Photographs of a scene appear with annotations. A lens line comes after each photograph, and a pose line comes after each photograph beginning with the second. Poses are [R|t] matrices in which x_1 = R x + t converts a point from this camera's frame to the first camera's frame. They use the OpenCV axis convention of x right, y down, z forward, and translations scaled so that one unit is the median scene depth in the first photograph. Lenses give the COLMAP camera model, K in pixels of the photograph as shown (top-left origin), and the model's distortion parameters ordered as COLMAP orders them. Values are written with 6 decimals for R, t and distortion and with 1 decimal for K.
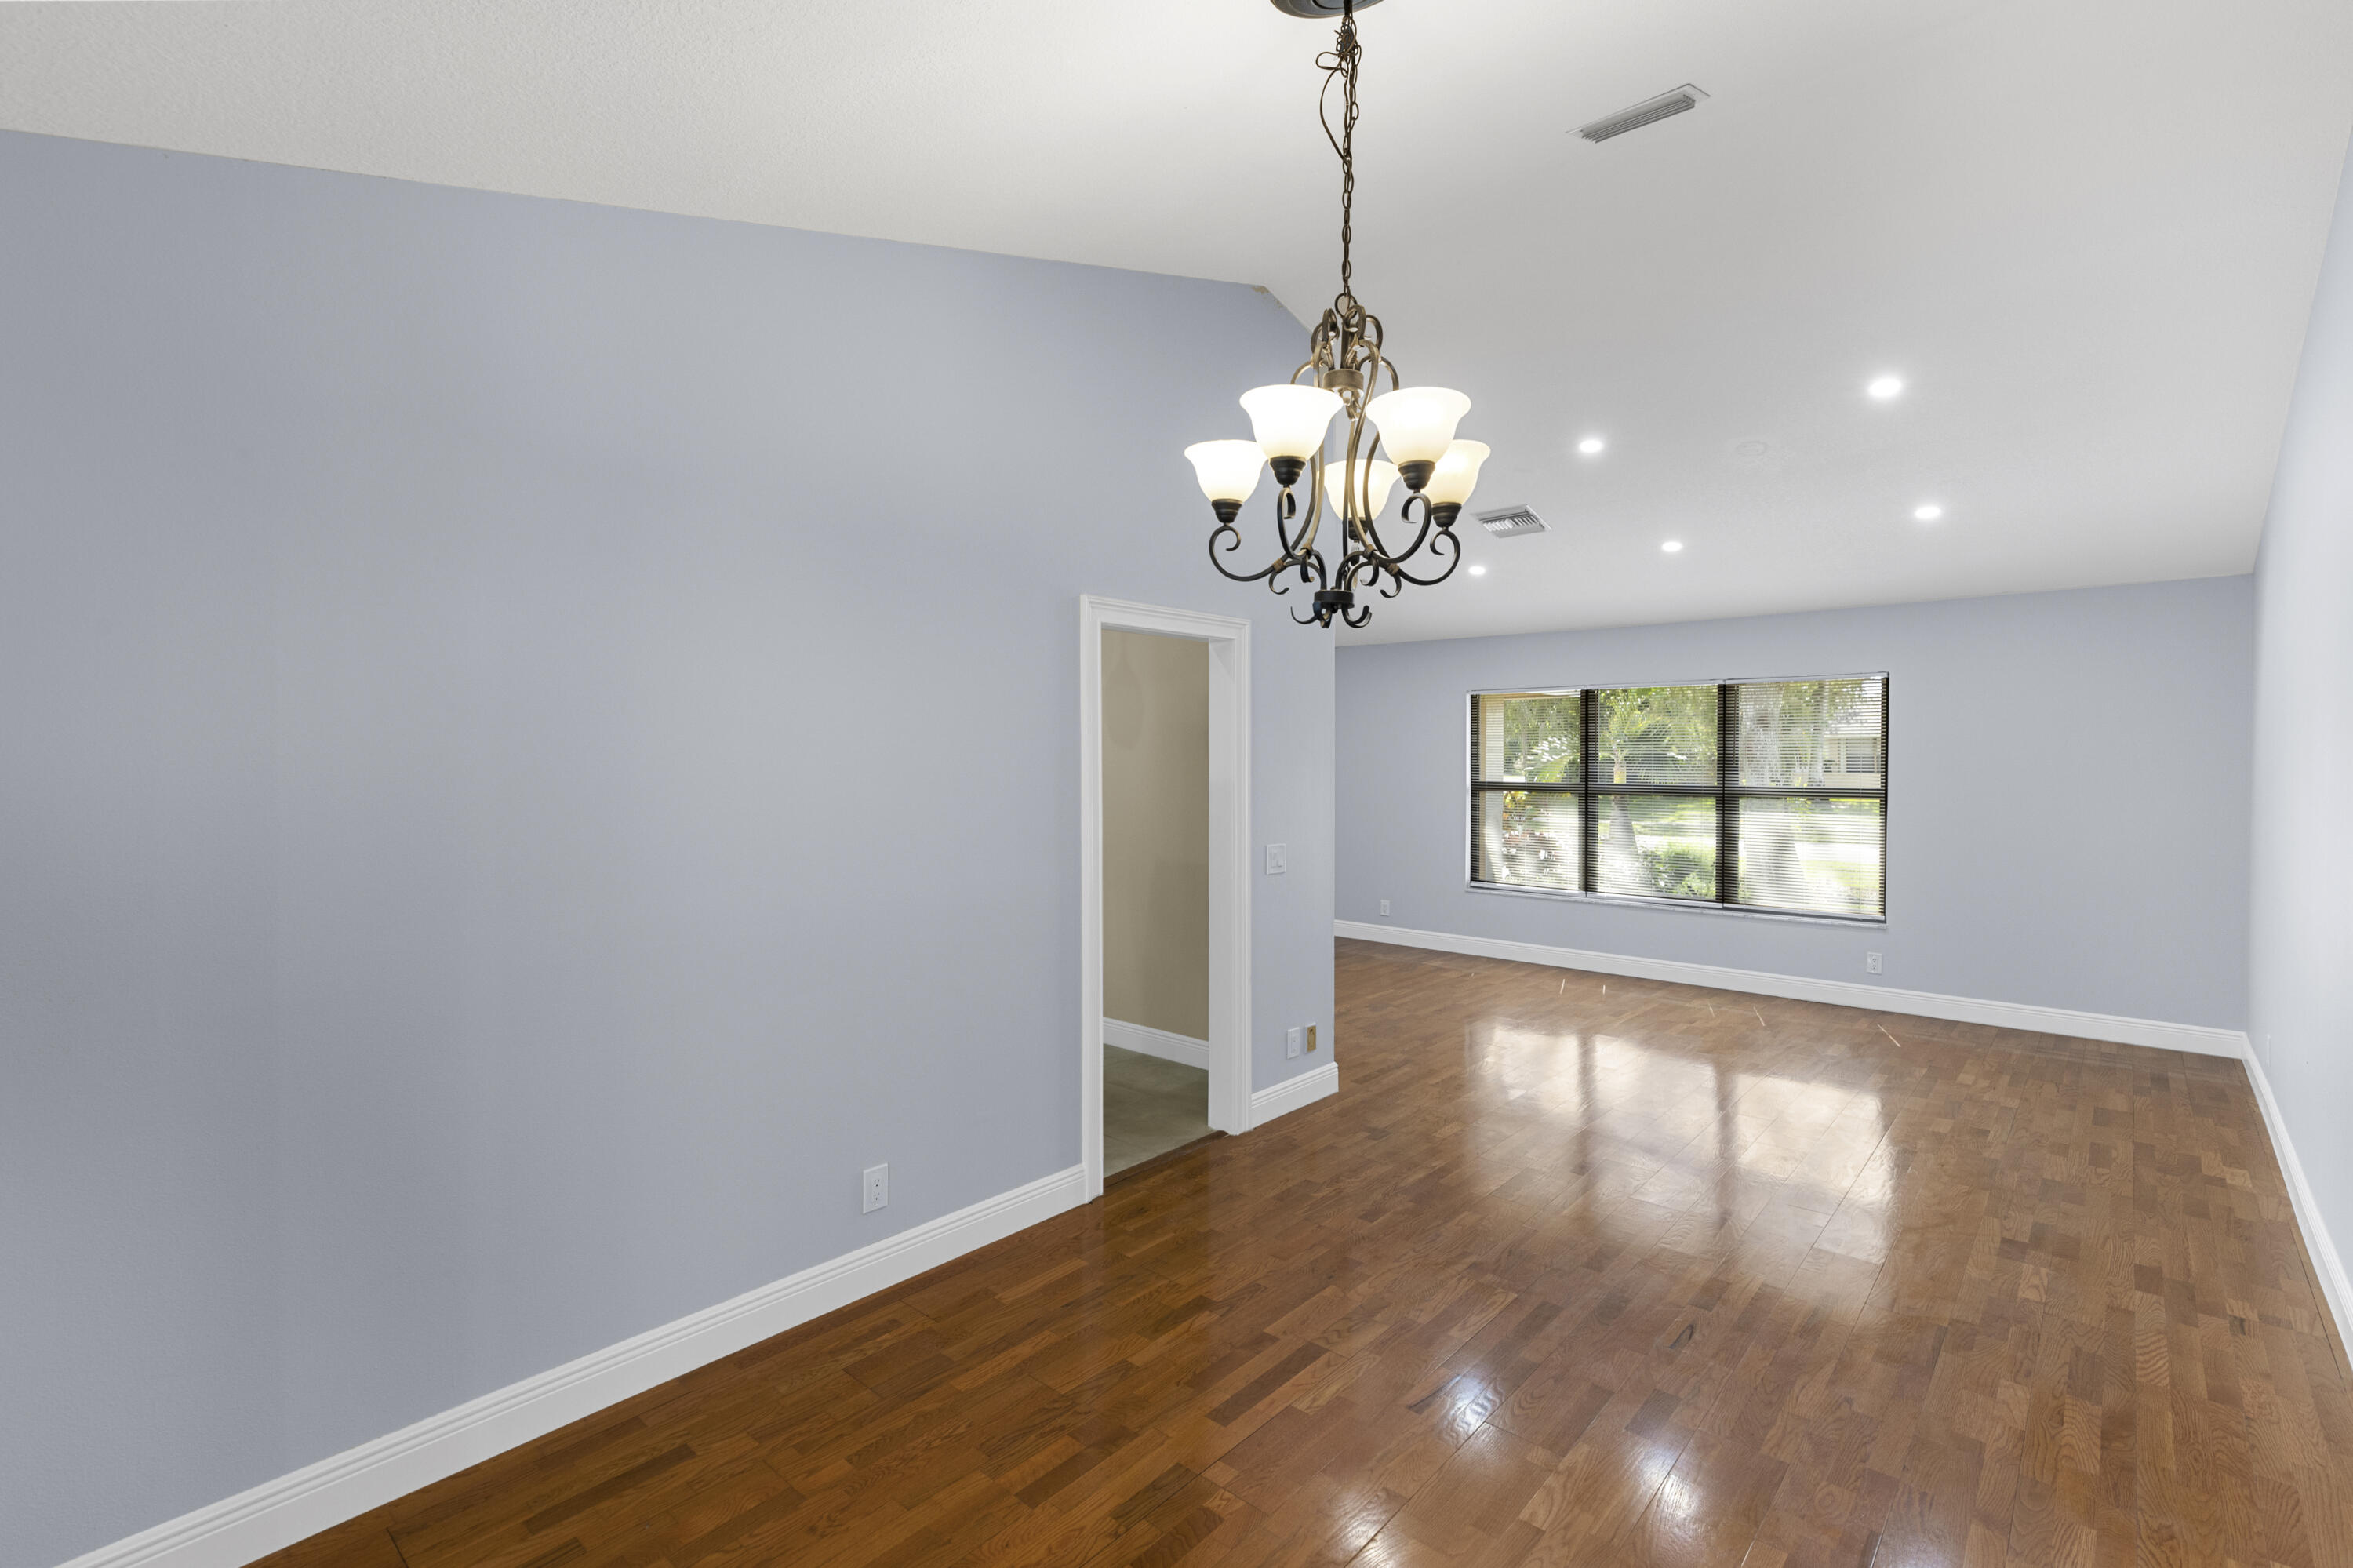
lens RADIAL K [[1065.2, 0, 1177.6], [0, 1065.2, 790.9], [0, 0, 1]] dist [0.003397, 0.000151]
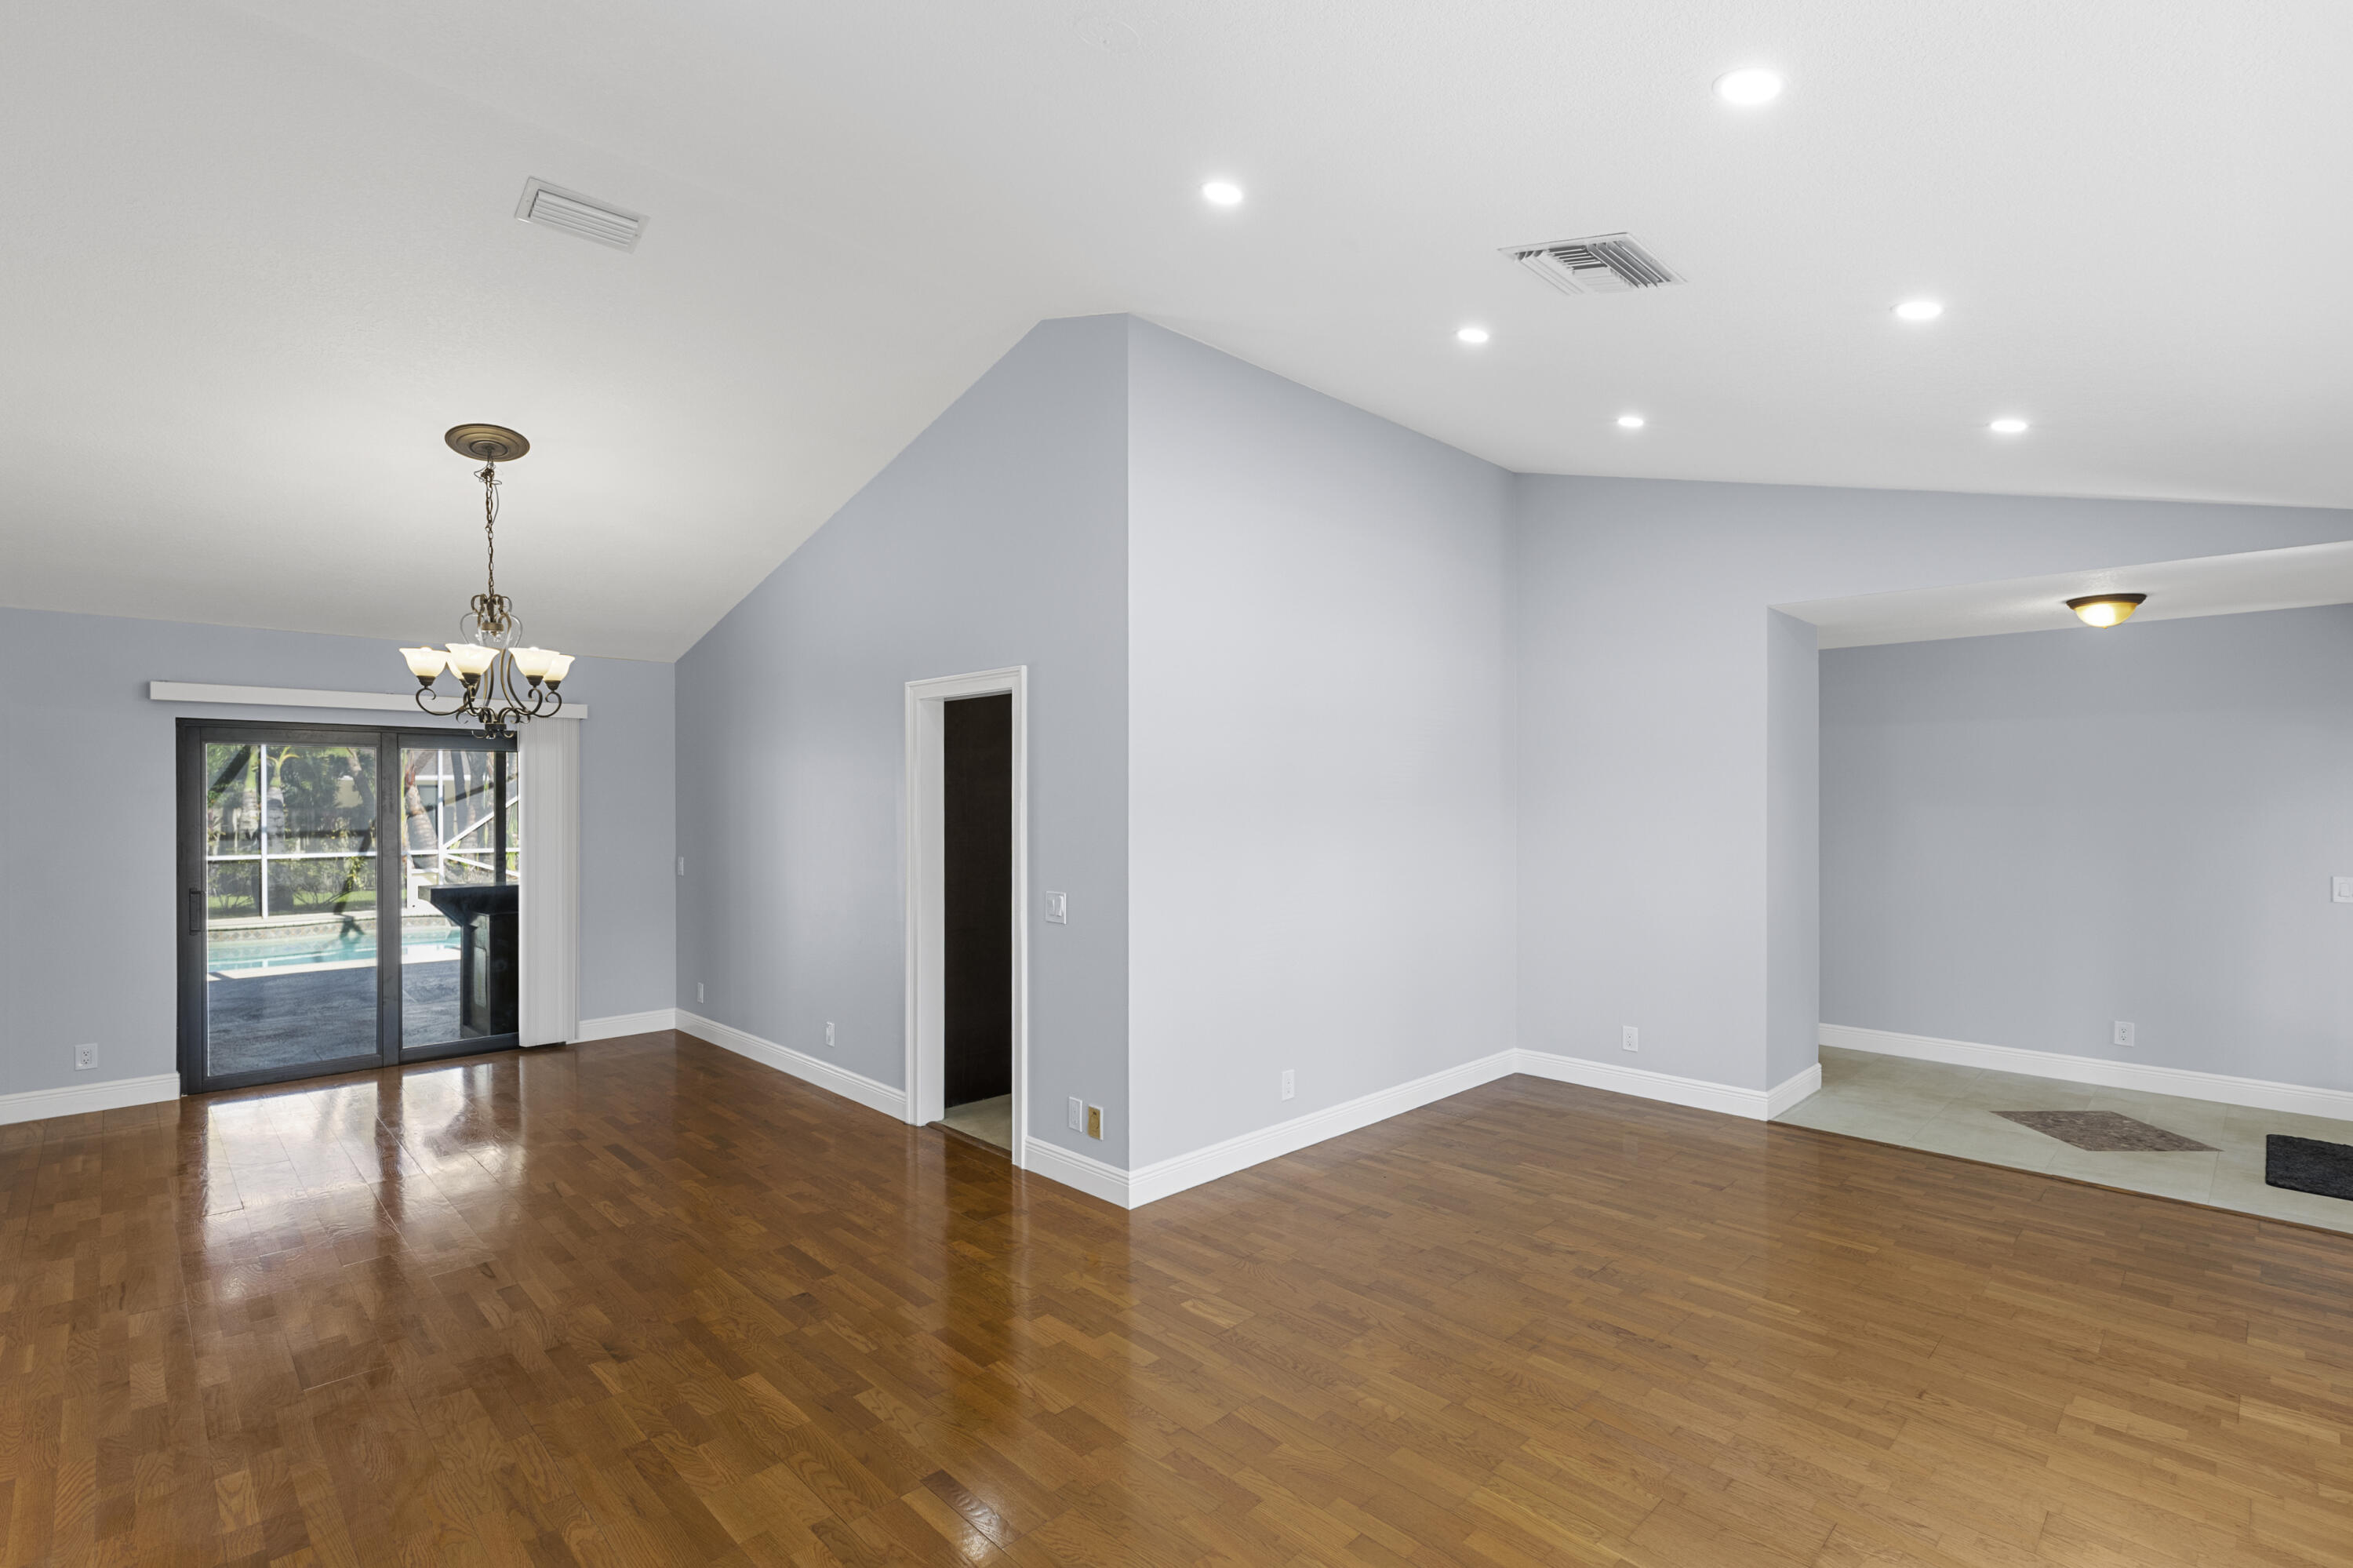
lens RADIAL K [[1089.9, 0, 1200.2], [0, 1089.9, 806.6], [0, 0, 1]] dist [0.002753, 0.000235]
pose [[-0.057444, 0.007571, -0.998320, 1.768835], [-0.034996, 0.999341, 0.009592, -0.066349], [0.997735, 0.035488, -0.057141, 1.973169]]
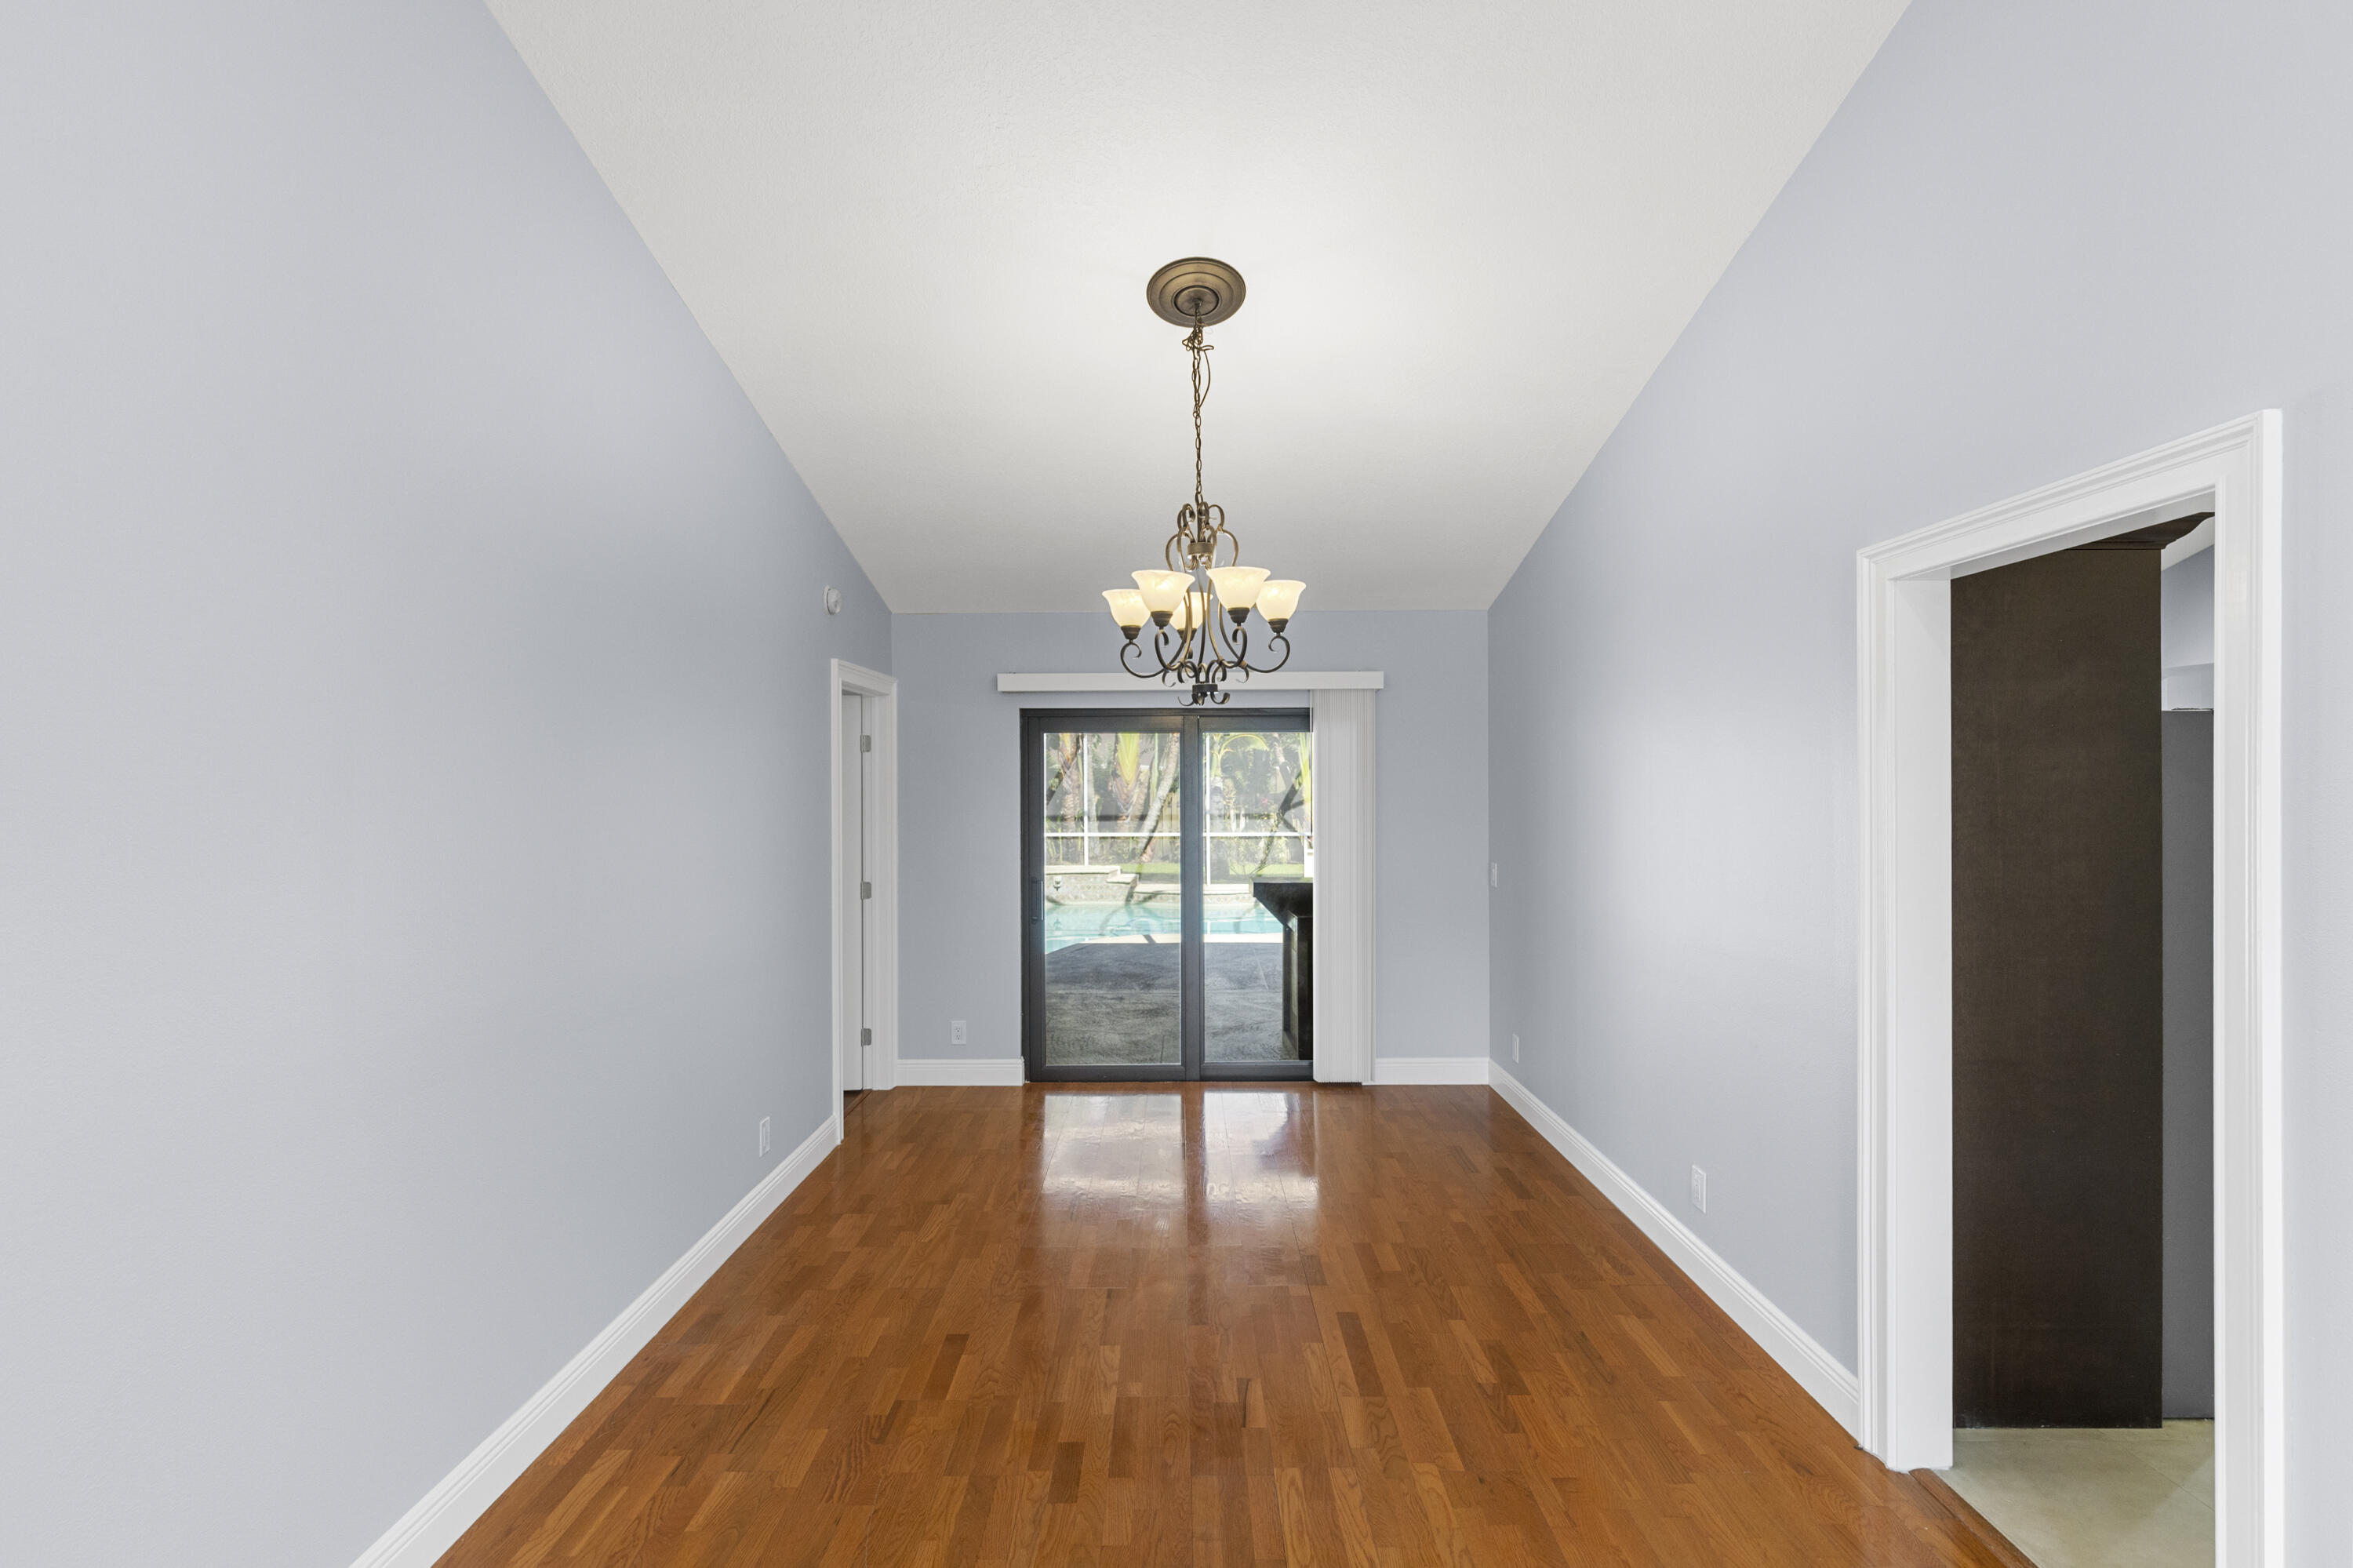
lens RADIAL K [[1065.2, 0, 1177.6], [0, 1065.2, 790.9], [0, 0, 1]] dist [0.003397, 0.000151]
pose [[-0.747122, 0.007388, -0.664646, 0.938657], [-0.017992, 0.999347, 0.031332, -0.058702], [0.664444, 0.035367, -0.746501, 1.644184]]
